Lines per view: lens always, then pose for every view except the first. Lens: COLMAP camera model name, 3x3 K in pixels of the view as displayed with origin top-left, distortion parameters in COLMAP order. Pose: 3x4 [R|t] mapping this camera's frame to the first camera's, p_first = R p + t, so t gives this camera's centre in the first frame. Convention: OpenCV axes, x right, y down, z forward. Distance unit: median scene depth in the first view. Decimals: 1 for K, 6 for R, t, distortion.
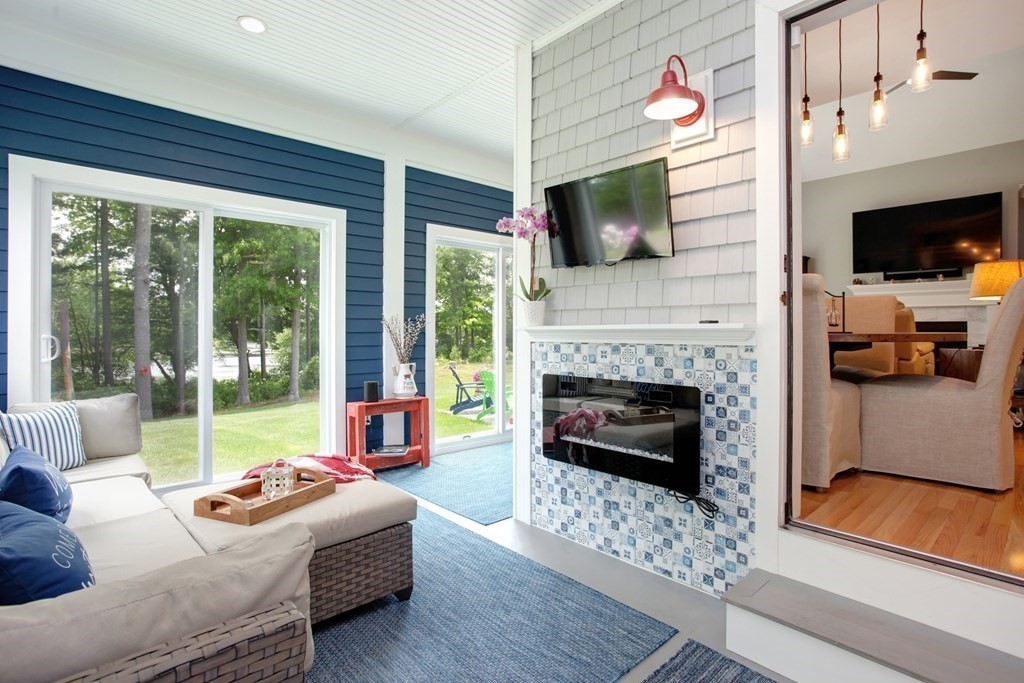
lens RADIAL K [[512.9, 0, 509.2], [0, 512.9, 329.1], [0, 0, 1]] dist [-0.074378, 0.033252]
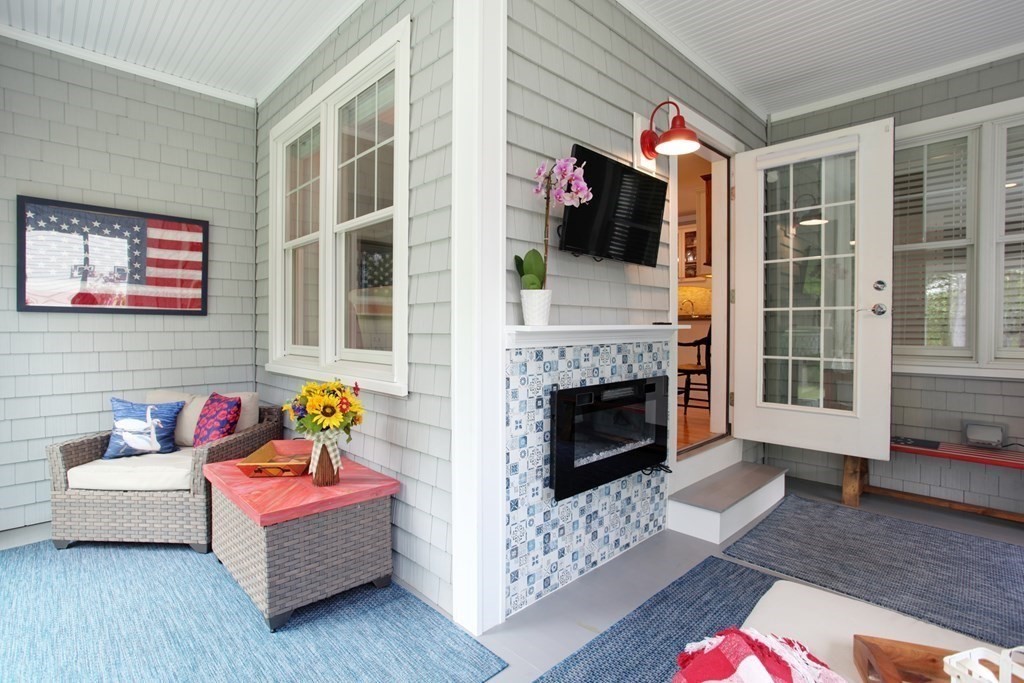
lens RADIAL K [[499.0, 0, 516.7], [0, 499.0, 334.6], [0, 0, 1]] dist [-0.058681, 0.029639]
pose [[-0.043503, -0.016592, 0.998916, -0.706178], [-0.002362, 0.999861, 0.016505, -0.005457], [-0.999051, -0.001641, -0.043536, 1.187060]]
